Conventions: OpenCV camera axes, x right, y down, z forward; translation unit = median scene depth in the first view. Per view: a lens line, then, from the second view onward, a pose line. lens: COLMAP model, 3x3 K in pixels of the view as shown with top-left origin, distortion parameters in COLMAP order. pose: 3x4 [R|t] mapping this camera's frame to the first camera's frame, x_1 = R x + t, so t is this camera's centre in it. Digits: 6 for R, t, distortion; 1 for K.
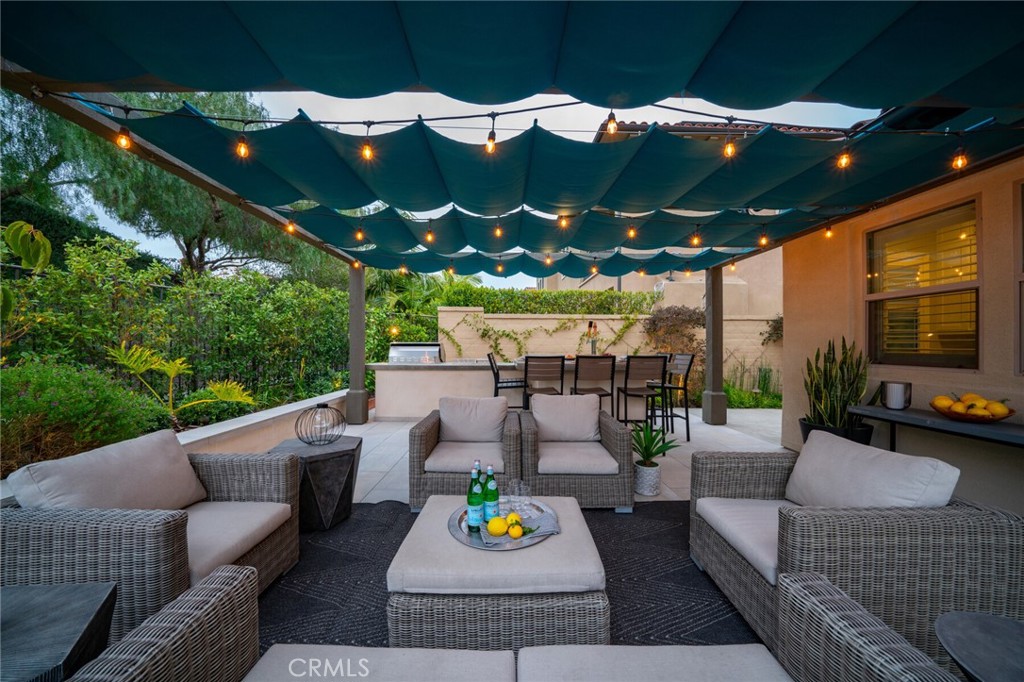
lens RADIAL K [[353.1, 0, 513.6], [0, 353.1, 342.2], [0, 0, 1]] dist [-0.001868, 0.000116]
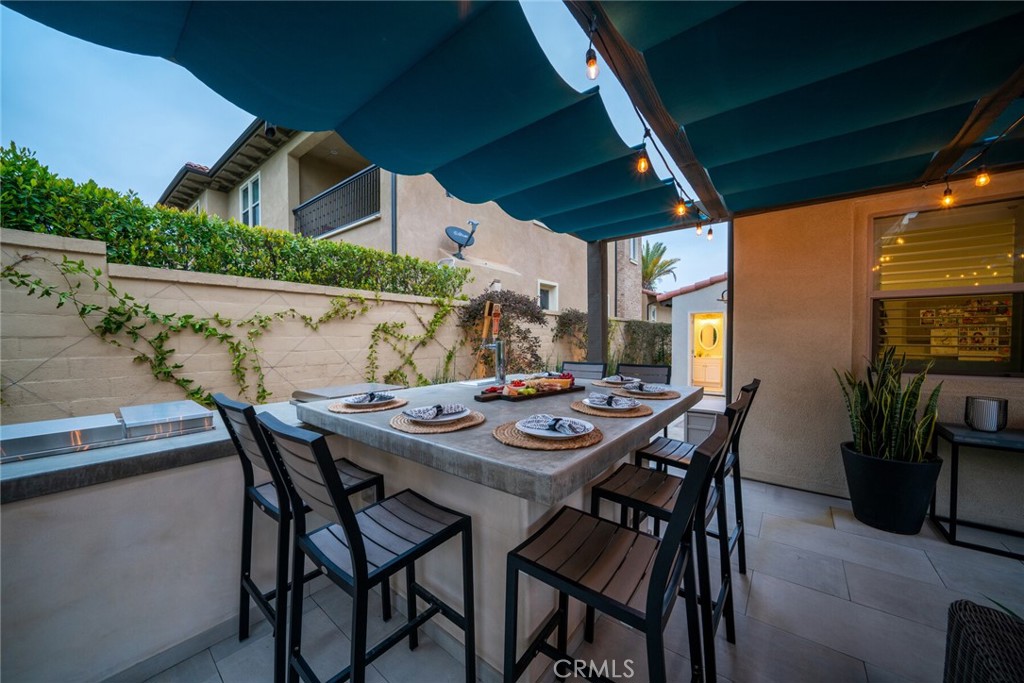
lens RADIAL K [[353.1, 0, 502.2], [0, 353.1, 338.4], [0, 0, 1]] dist [-0.001868, 0.000116]
pose [[0.642315, -0.010362, 0.766370, -0.099299], [-0.000447, 0.999903, 0.013894, -0.013990], [-0.766440, -0.009267, 0.642249, 0.500194]]
